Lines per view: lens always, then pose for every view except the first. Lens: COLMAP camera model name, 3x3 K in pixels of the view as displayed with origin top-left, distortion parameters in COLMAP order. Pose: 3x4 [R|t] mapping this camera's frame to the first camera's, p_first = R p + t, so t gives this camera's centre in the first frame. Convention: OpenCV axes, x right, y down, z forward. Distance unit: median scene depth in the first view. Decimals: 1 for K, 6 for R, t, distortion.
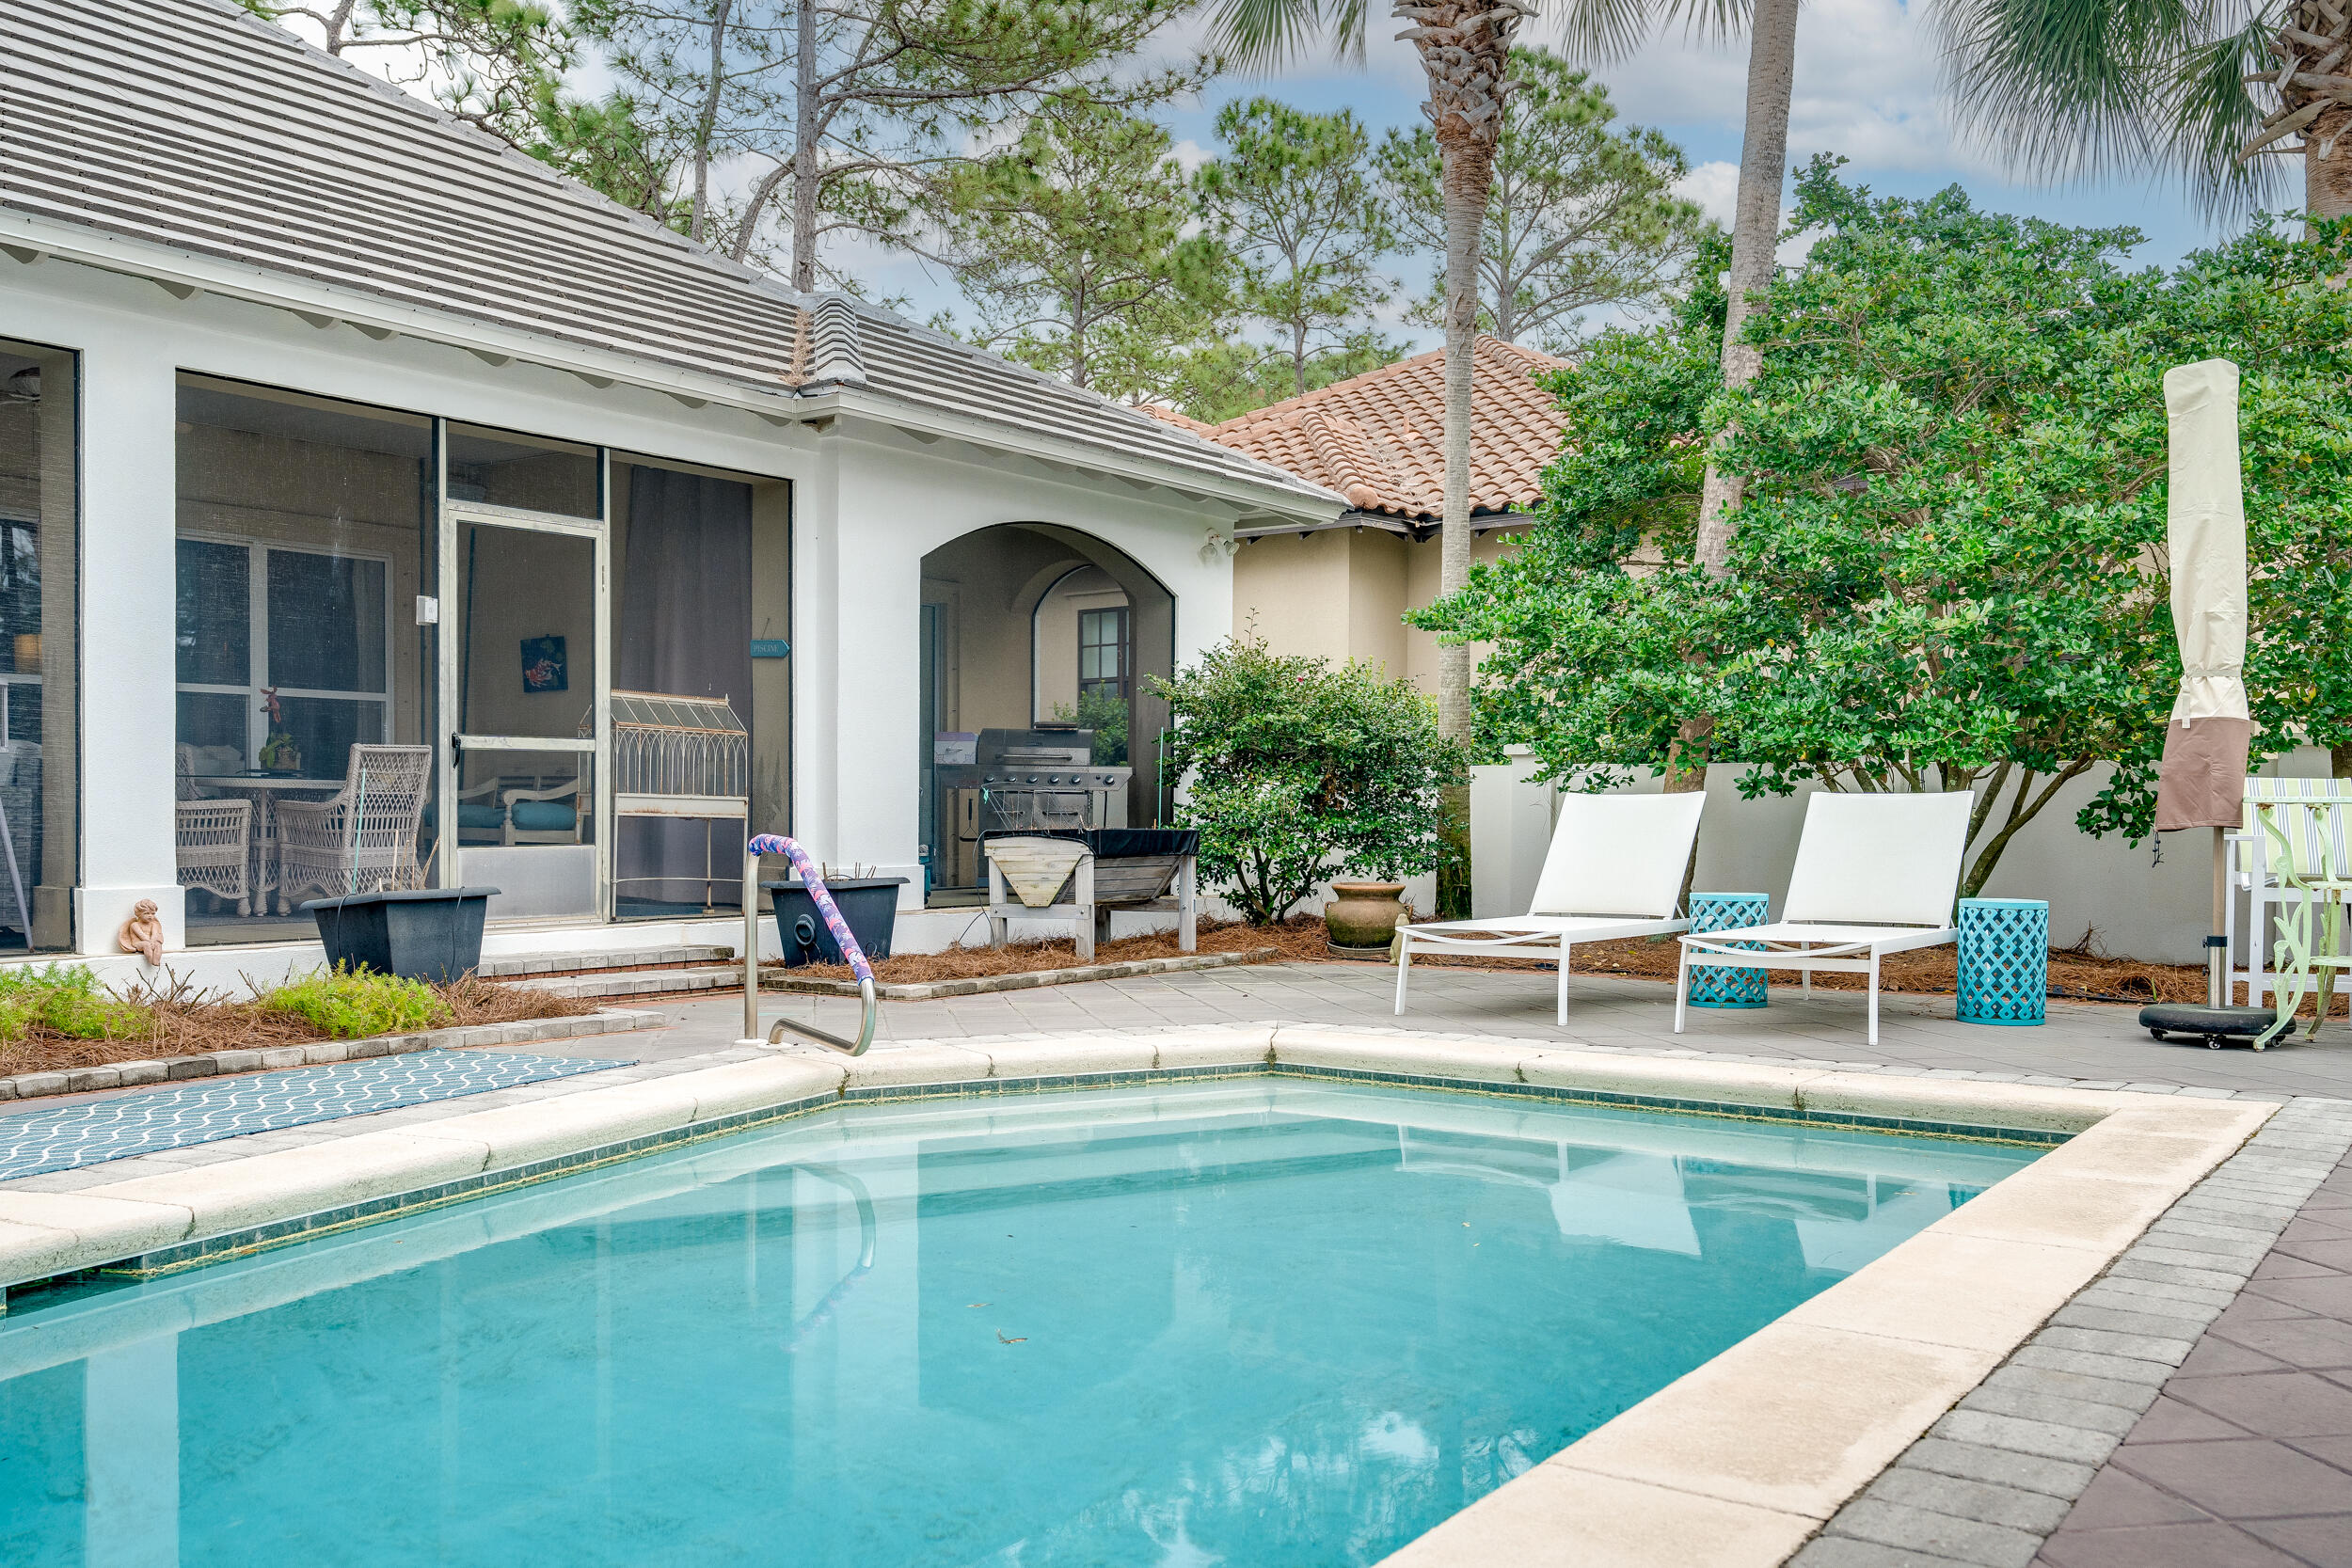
lens RADIAL K [[2035.9, 0, 1184.7], [0, 2035.9, 846.9], [0, 0, 1]] dist [0.018223, -0.013577]
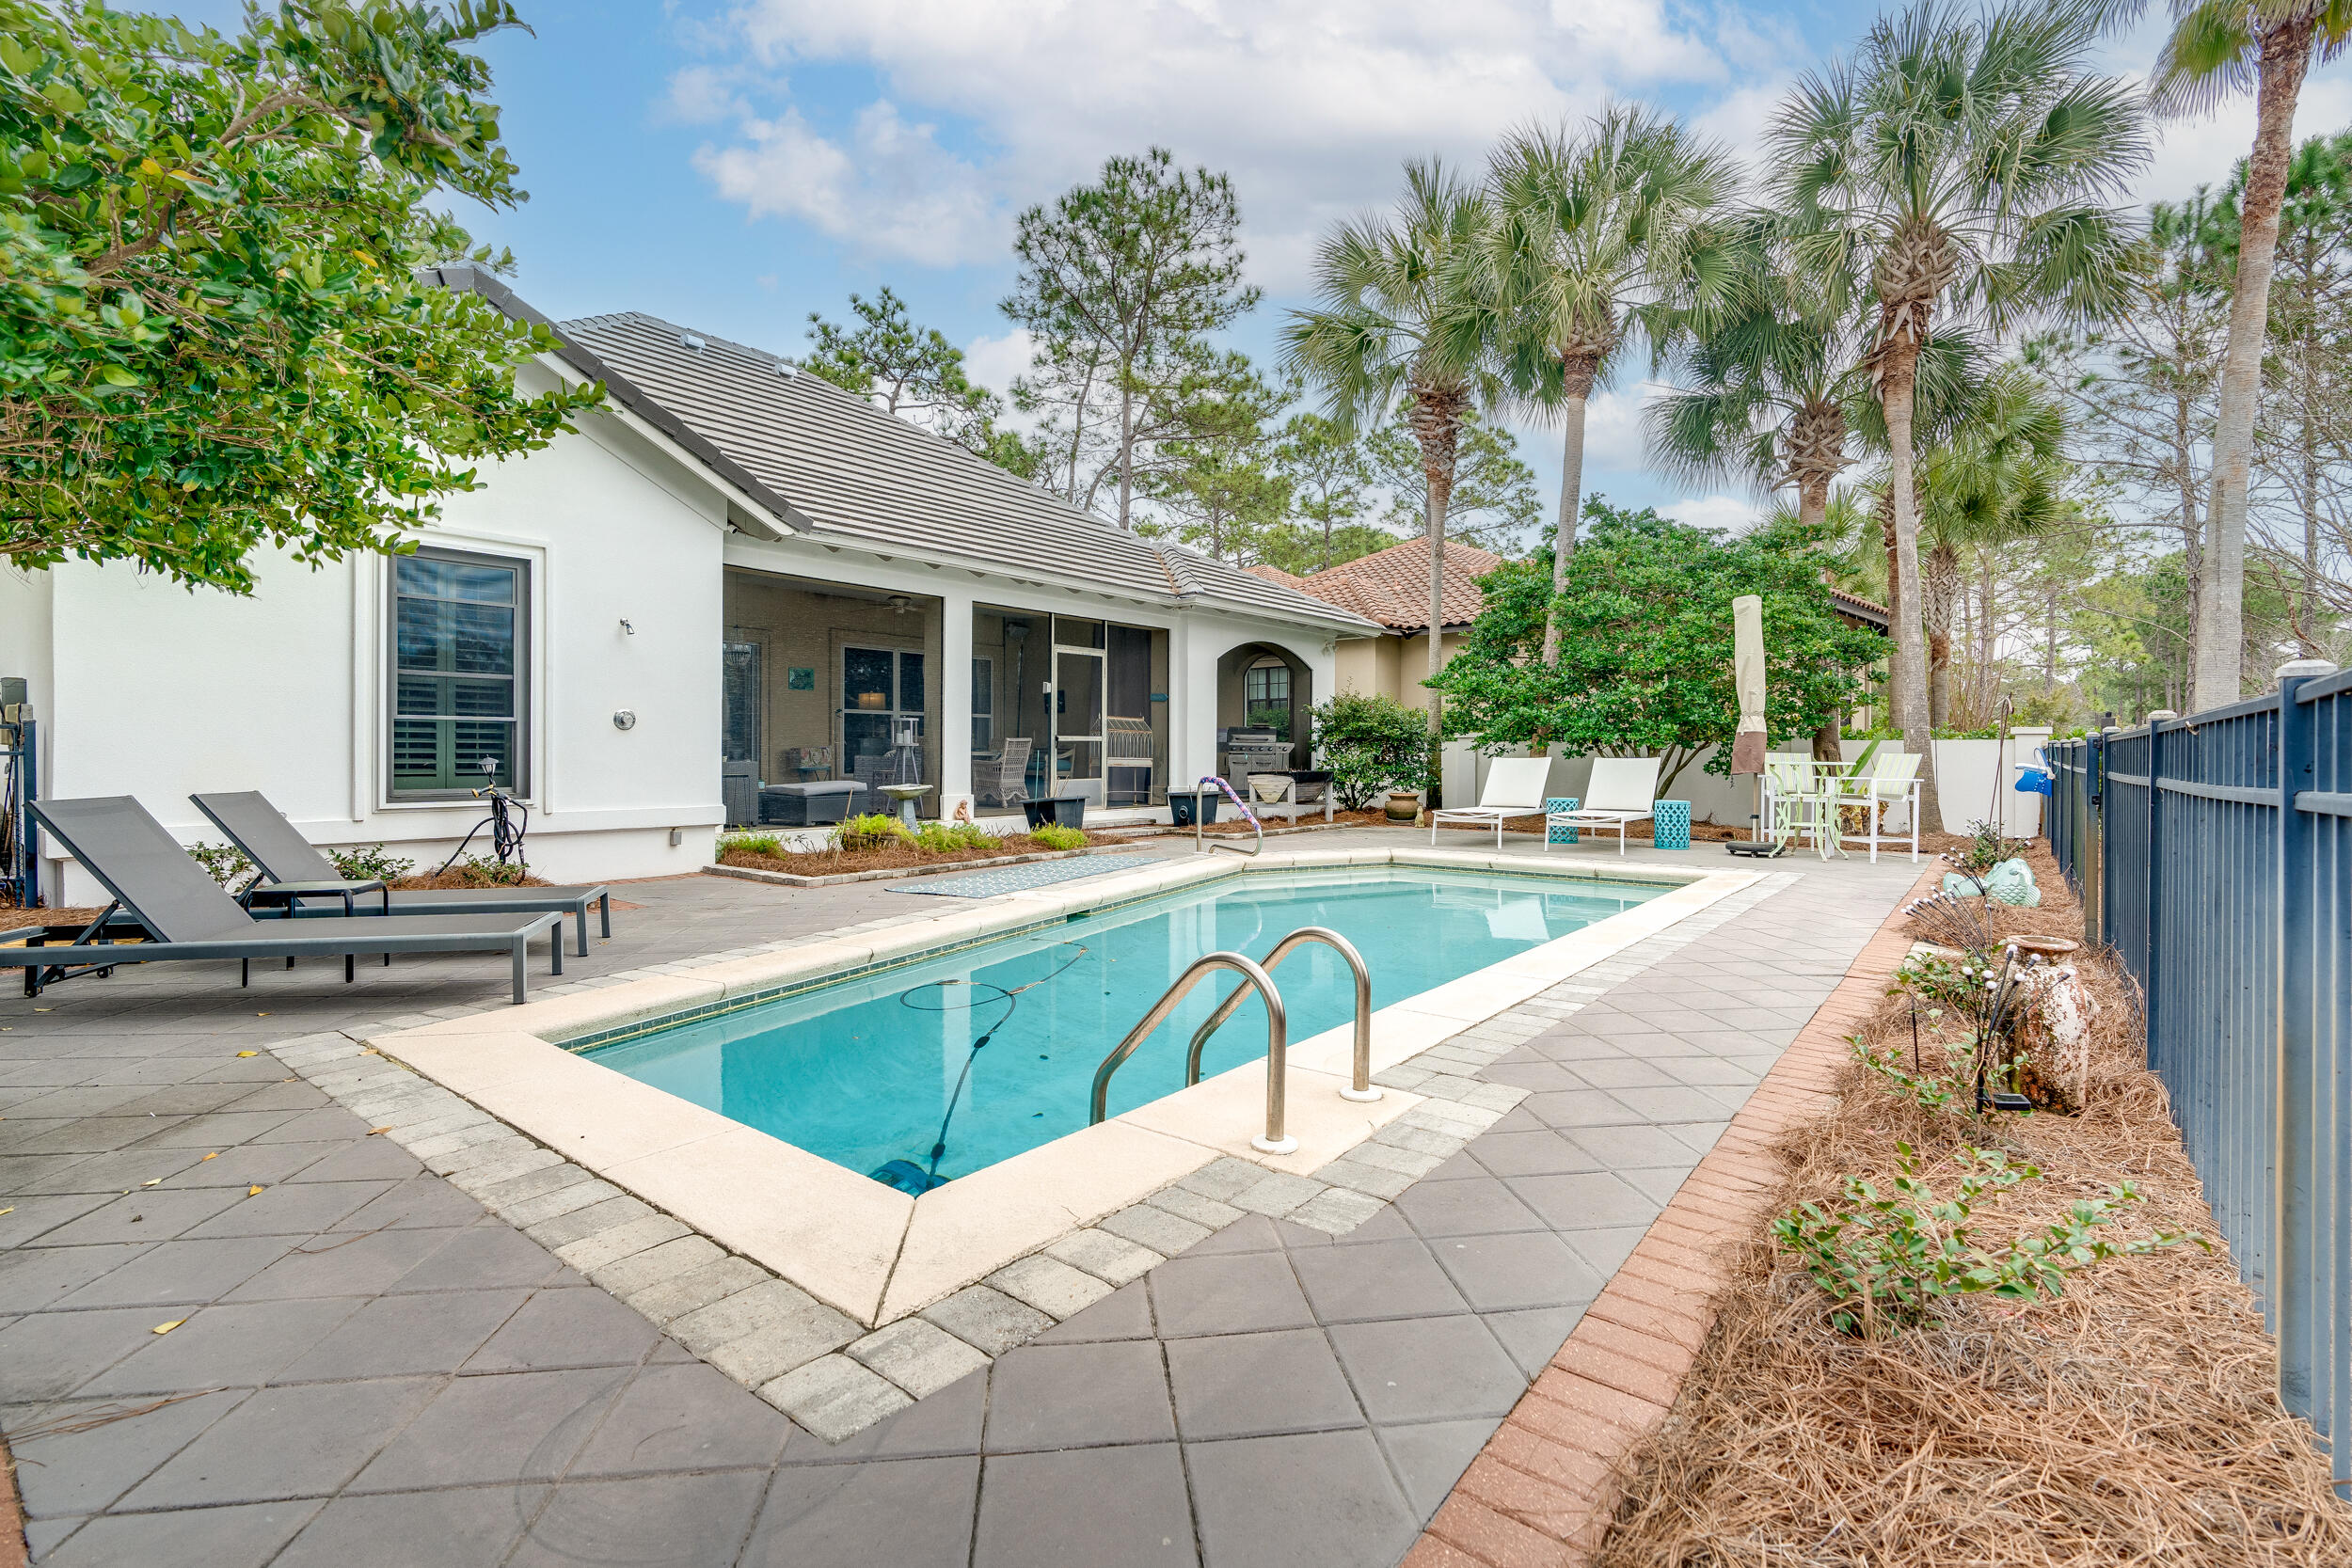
lens RADIAL K [[1059.9, 0, 1185.7], [0, 1059.9, 752.7], [0, 0, 1]] dist [-0.002735, 0.000782]
pose [[0.998527, -0.001338, -0.054247, -0.109506], [0.000380, 0.999844, -0.017650, -0.008860], [0.054262, 0.017603, 0.998372, -0.289408]]
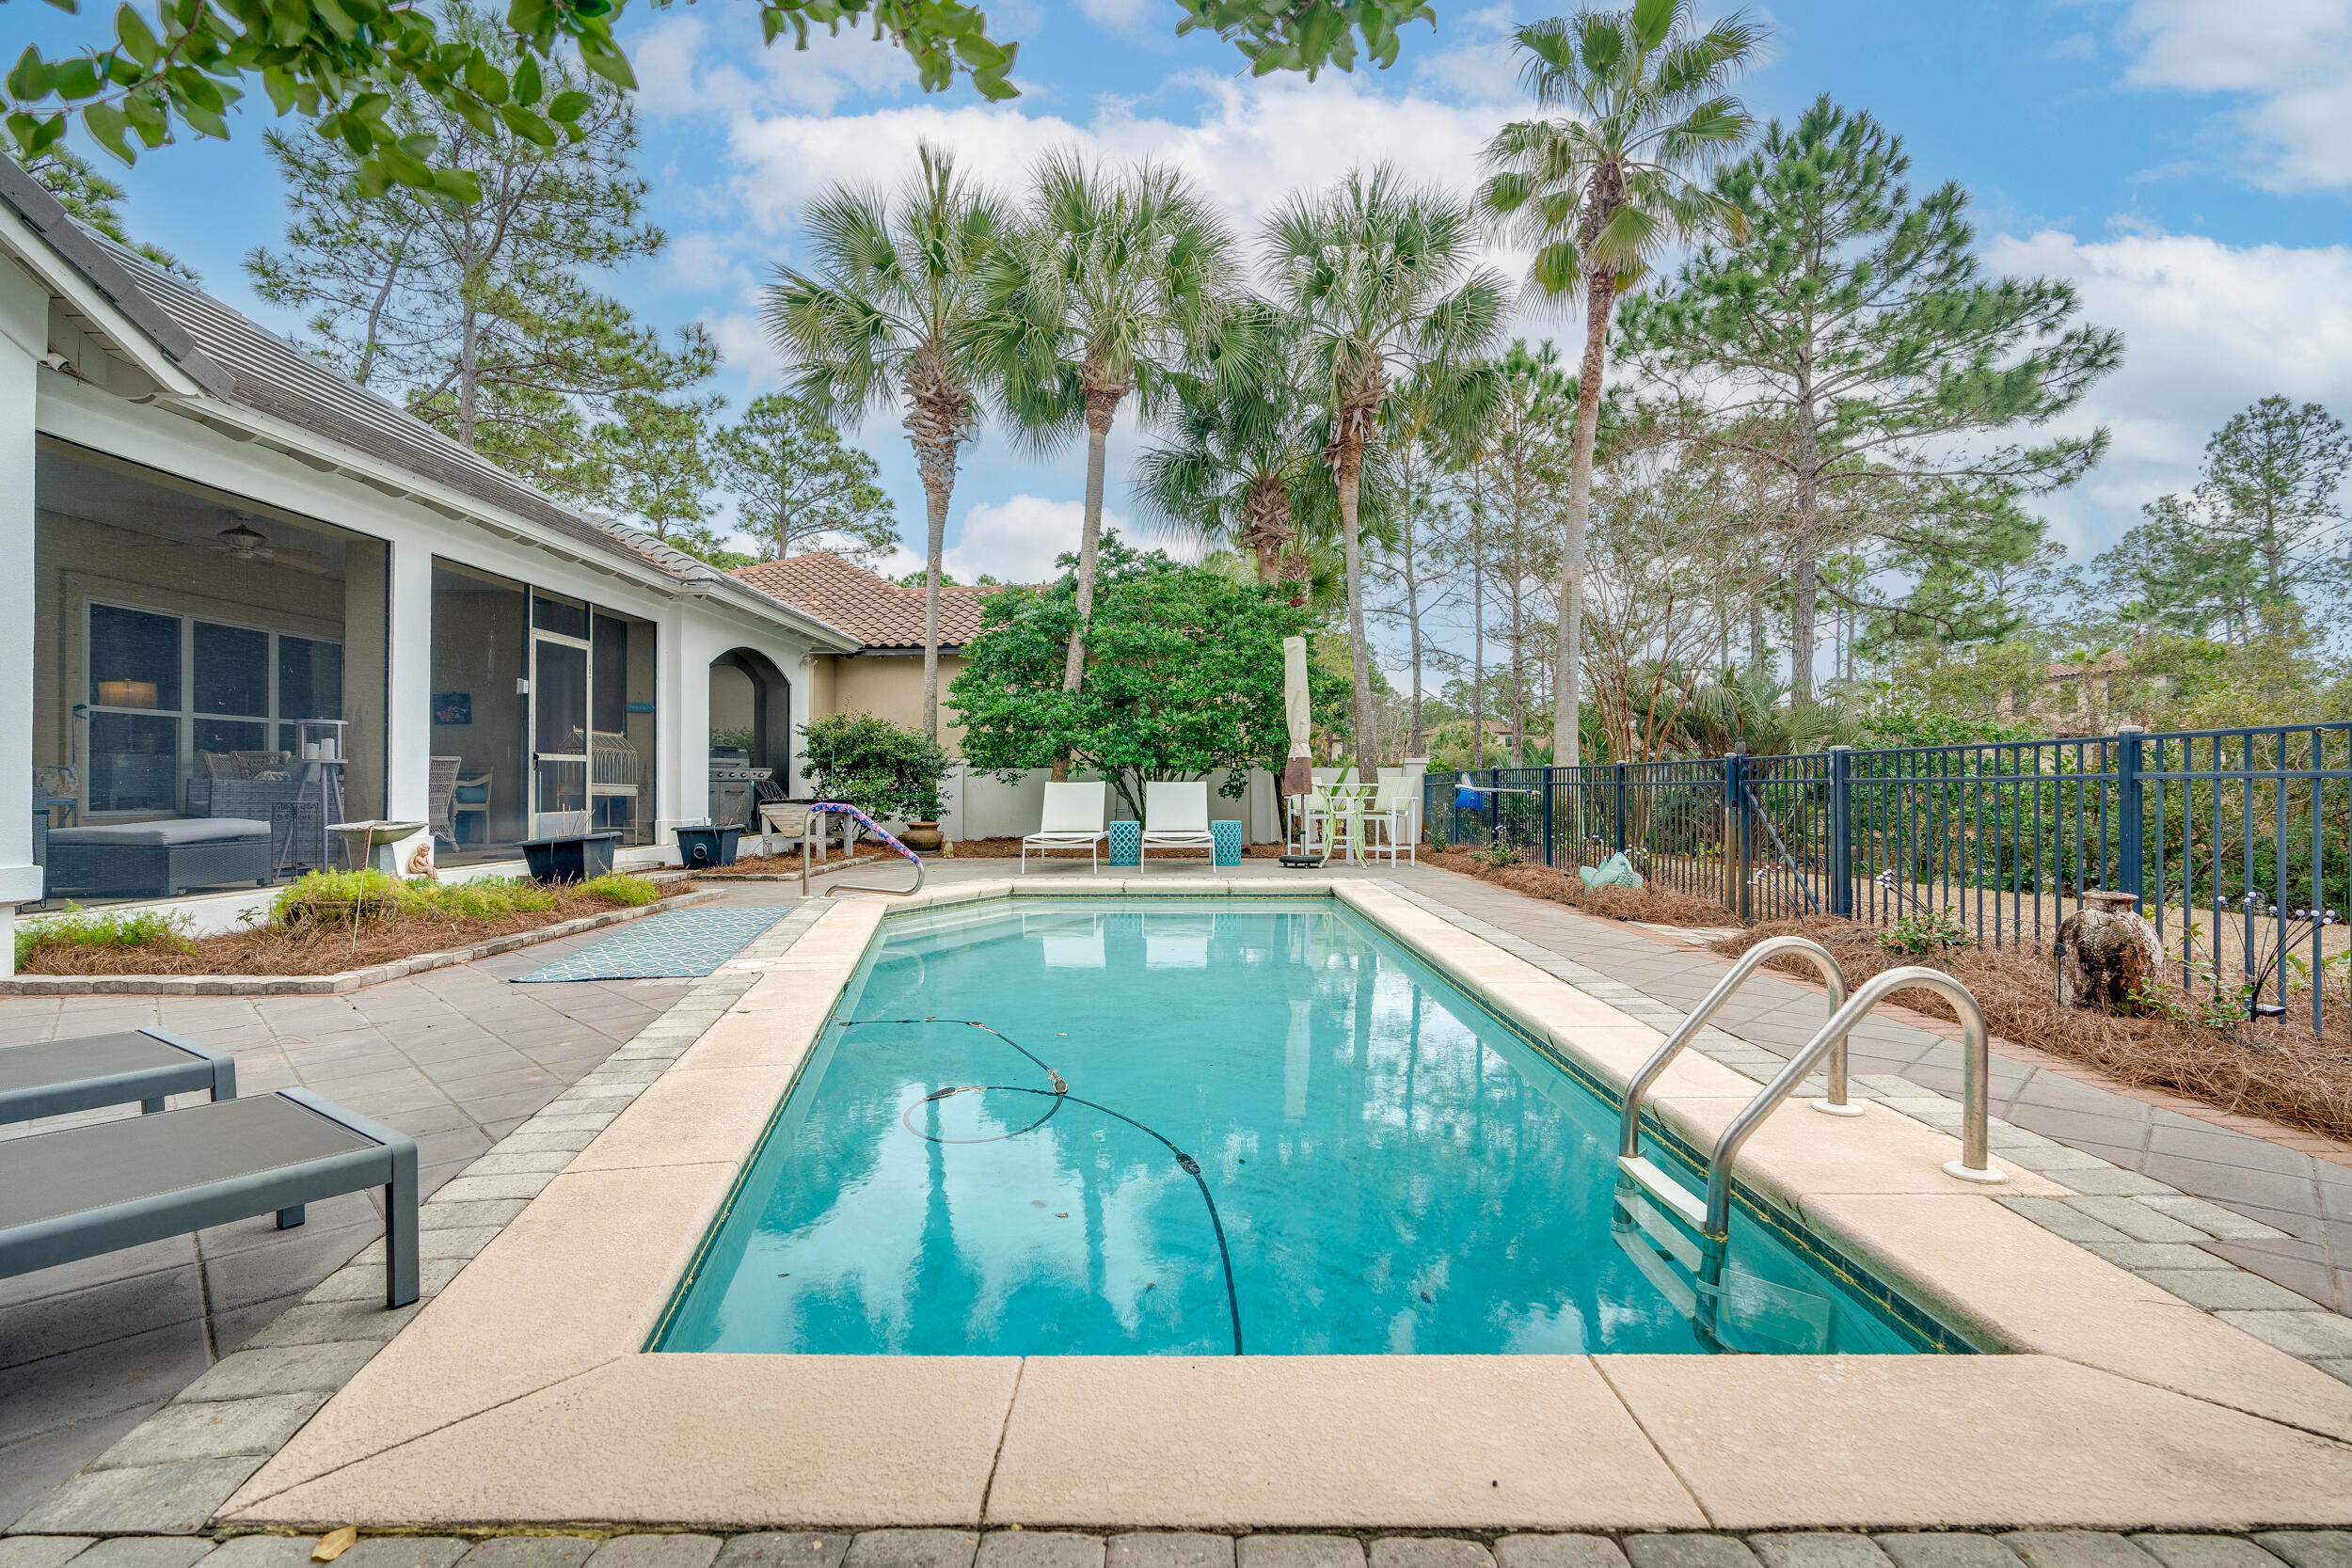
lens RADIAL K [[1060.5, 0, 1176.0], [0, 1060.5, 784.0], [0, 0, 1]] dist [-0.005041, 0.000578]
pose [[0.824704, -0.003333, 0.565554, -0.377725], [0.014457, 0.999780, -0.015189, -0.002612], [-0.565379, 0.020703, 0.824571, -0.122457]]
